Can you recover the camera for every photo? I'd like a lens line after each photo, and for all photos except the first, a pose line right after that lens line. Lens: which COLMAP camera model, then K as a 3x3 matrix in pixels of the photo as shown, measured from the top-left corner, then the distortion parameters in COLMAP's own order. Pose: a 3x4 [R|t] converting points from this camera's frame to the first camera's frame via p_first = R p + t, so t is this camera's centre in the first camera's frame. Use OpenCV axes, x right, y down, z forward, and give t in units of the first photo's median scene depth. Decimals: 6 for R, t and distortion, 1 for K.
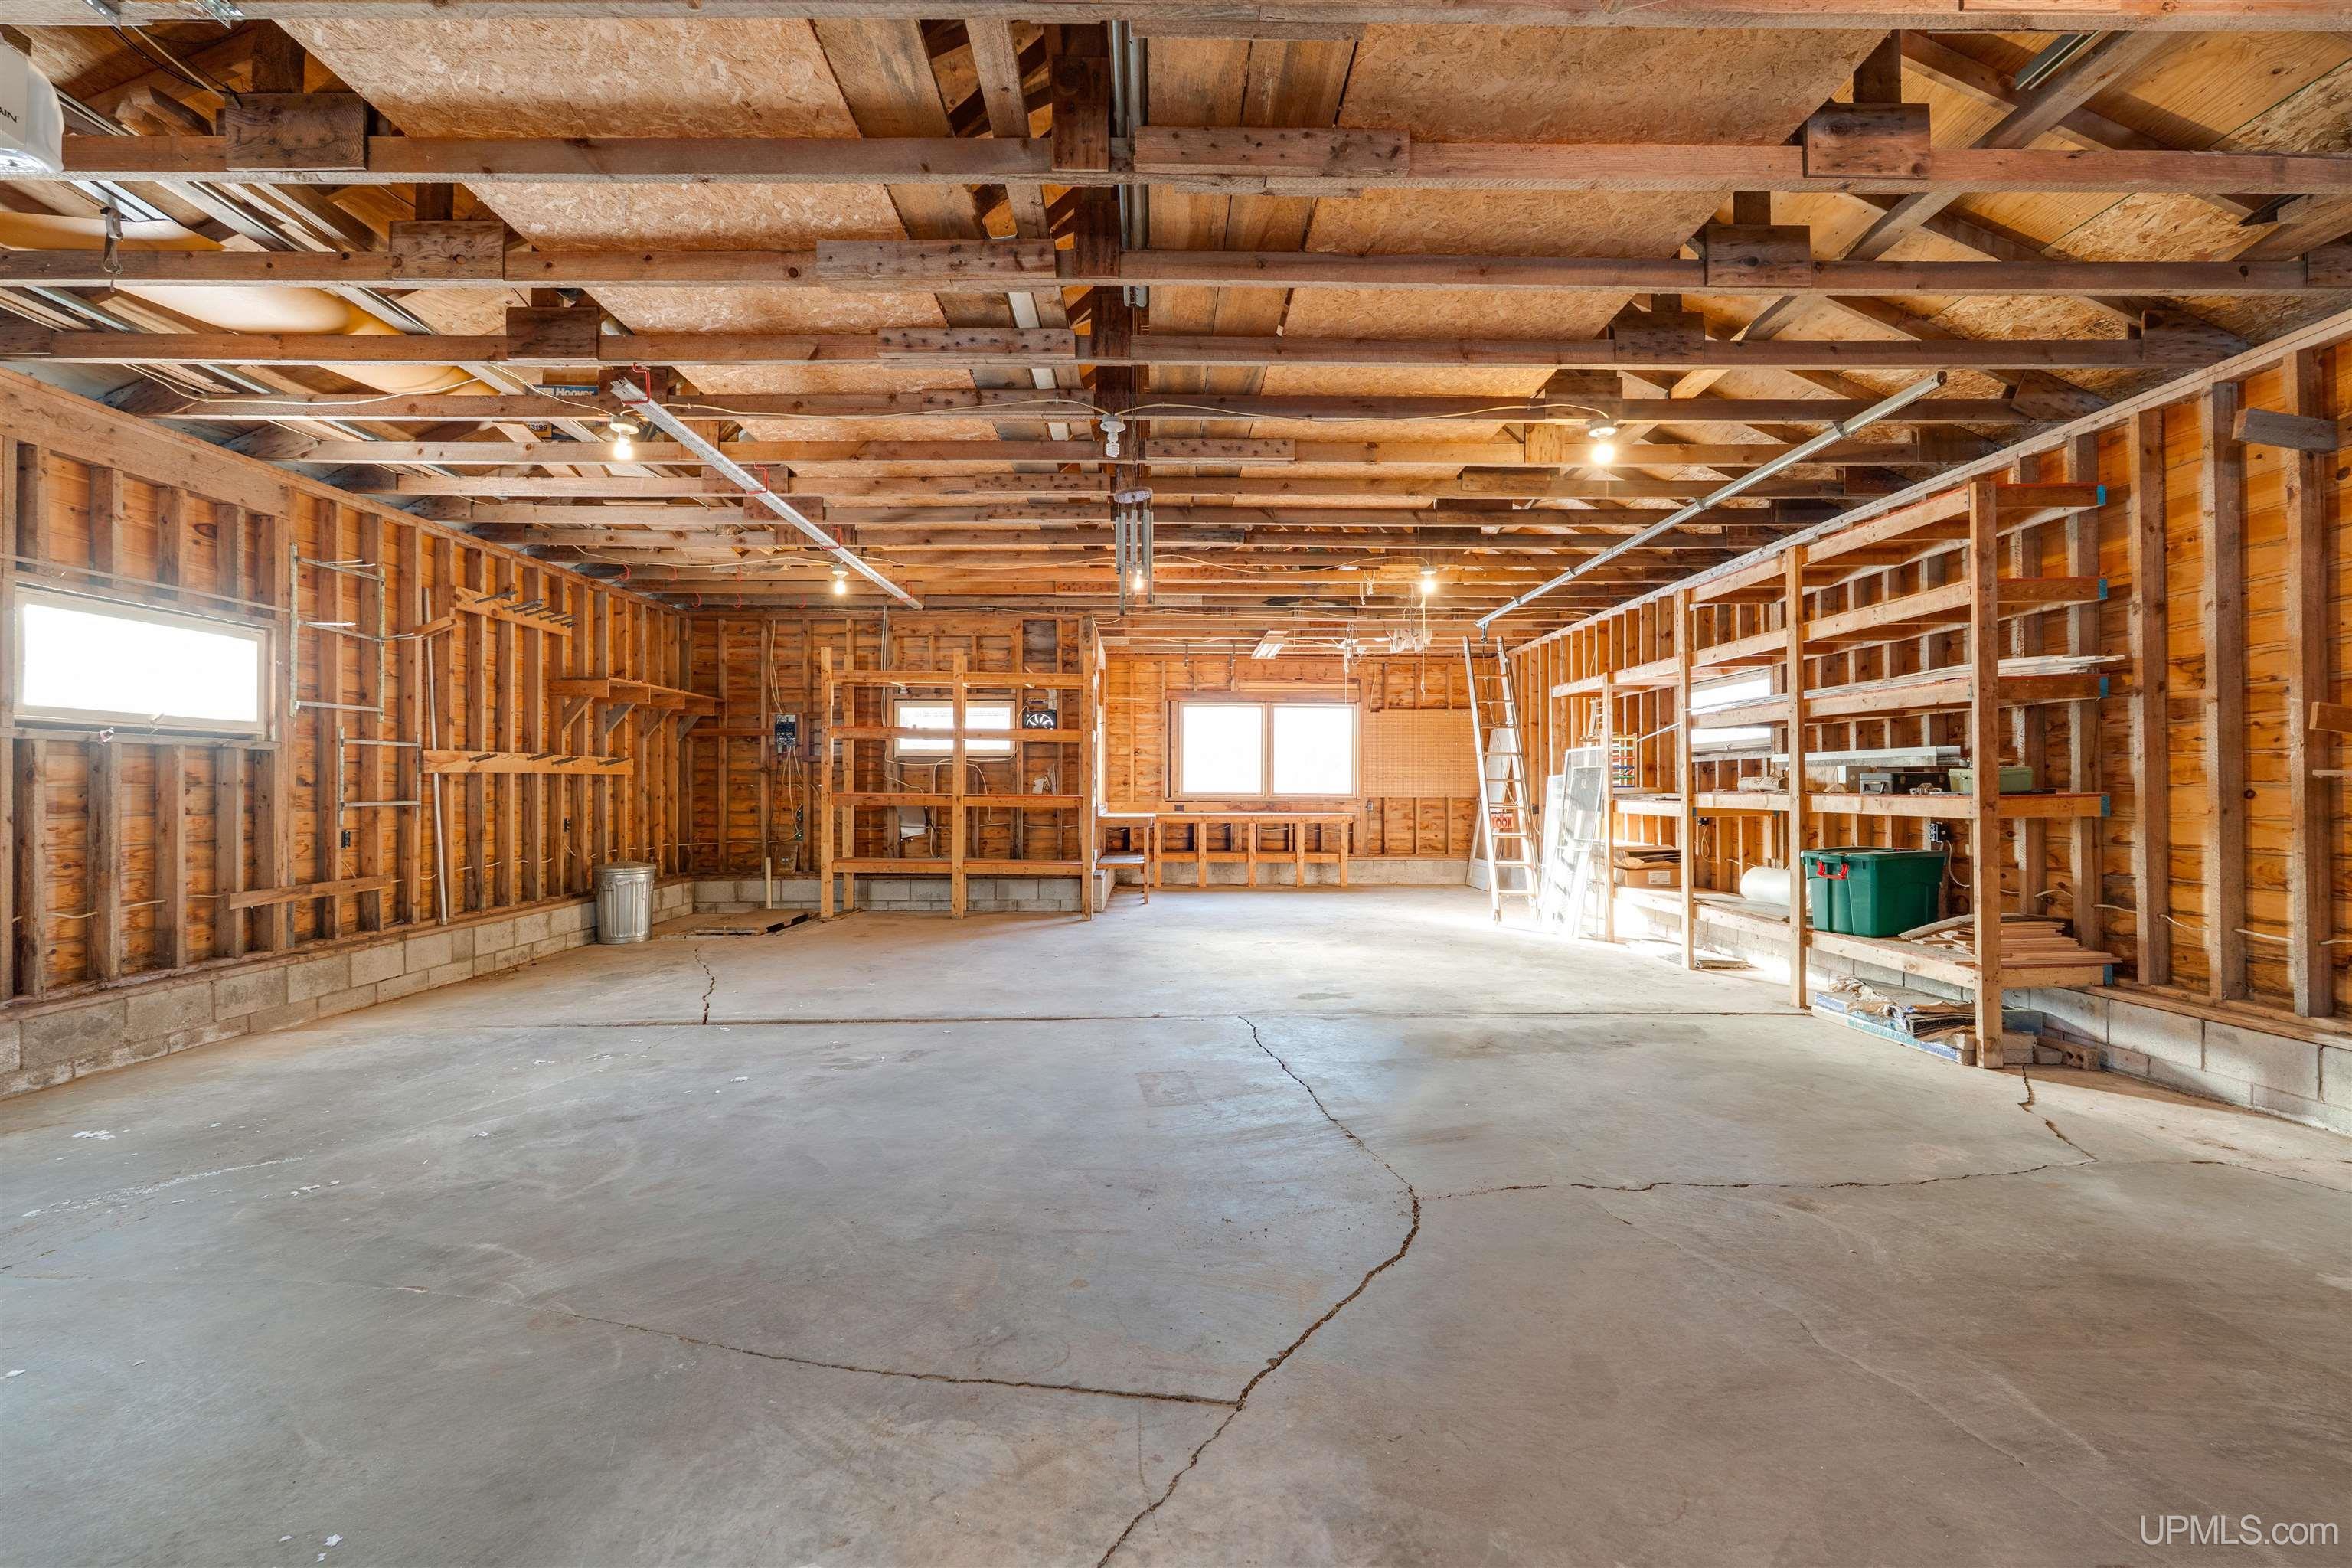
lens RADIAL K [[1033.7, 0, 1172.7], [0, 1033.7, 785.1], [0, 0, 1]] dist [-0.002398, 0.000264]
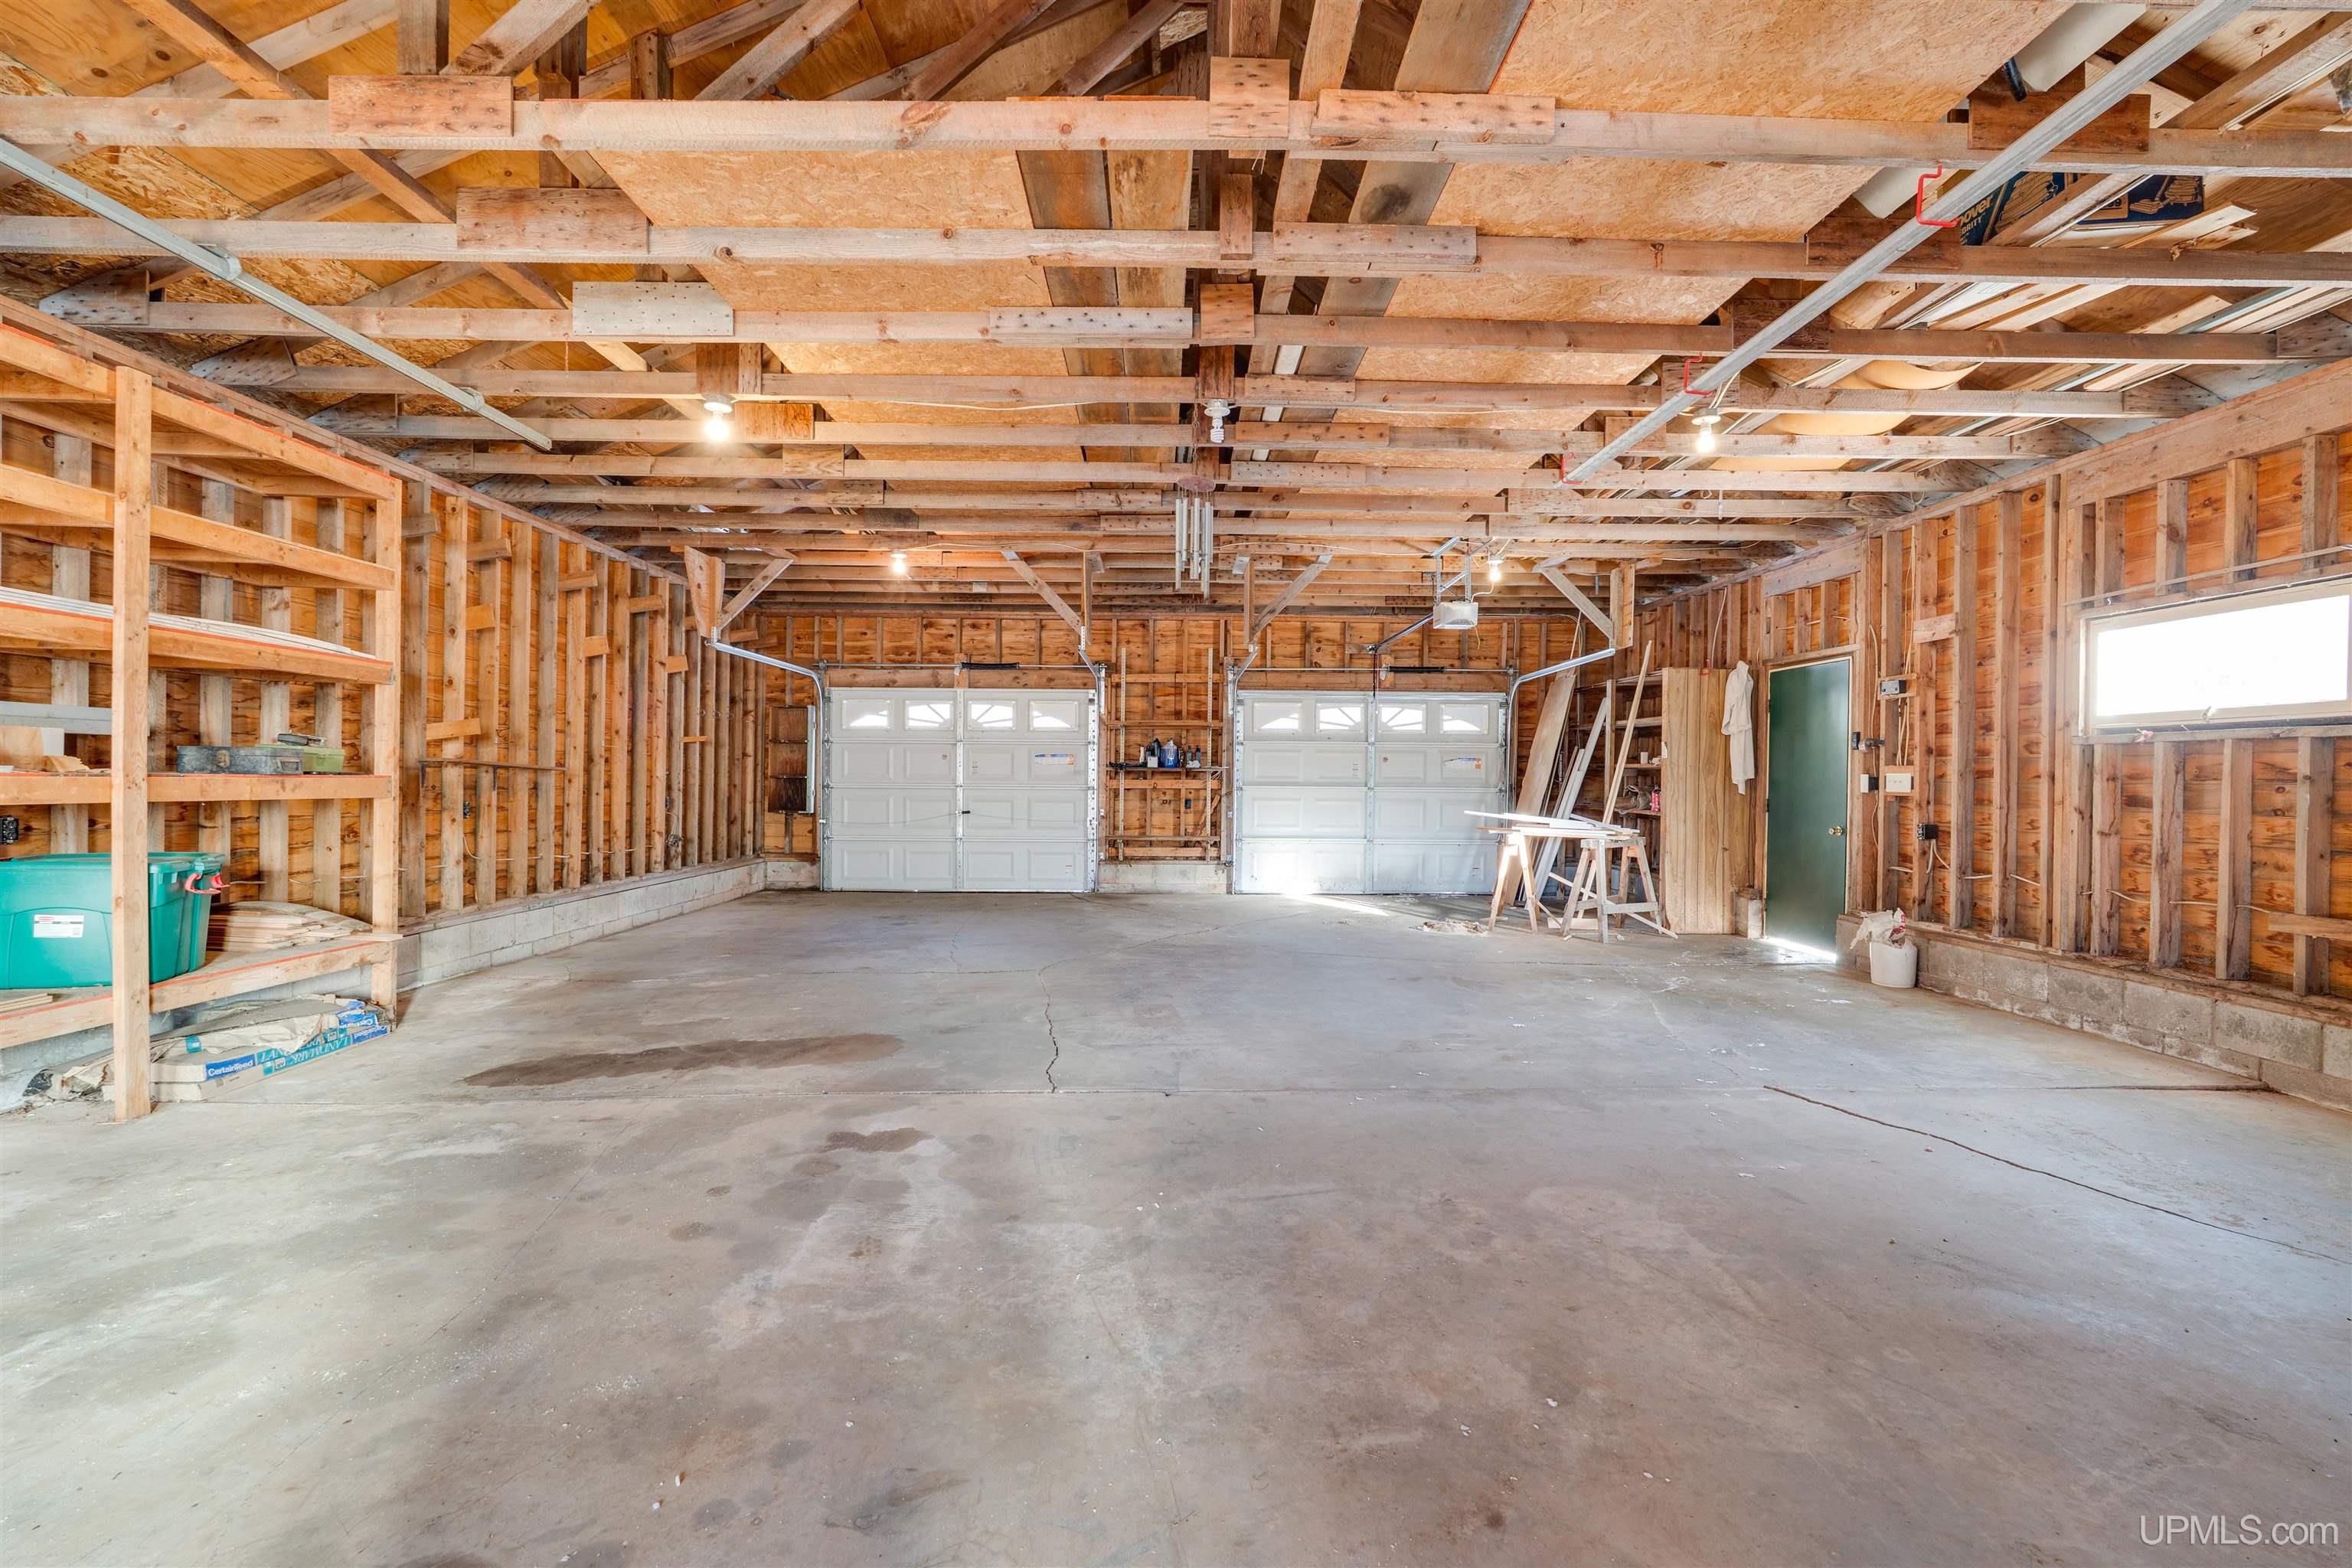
lens RADIAL K [[1033.7, 0, 1177.5], [0, 1033.7, 782.4], [0, 0, 1]] dist [-0.002398, 0.000264]
pose [[-0.999946, -0.009762, 0.003579, -0.032838], [-0.009770, 0.999950, -0.002211, 0.013389], [-0.003558, -0.002245, -0.999991, 1.976478]]
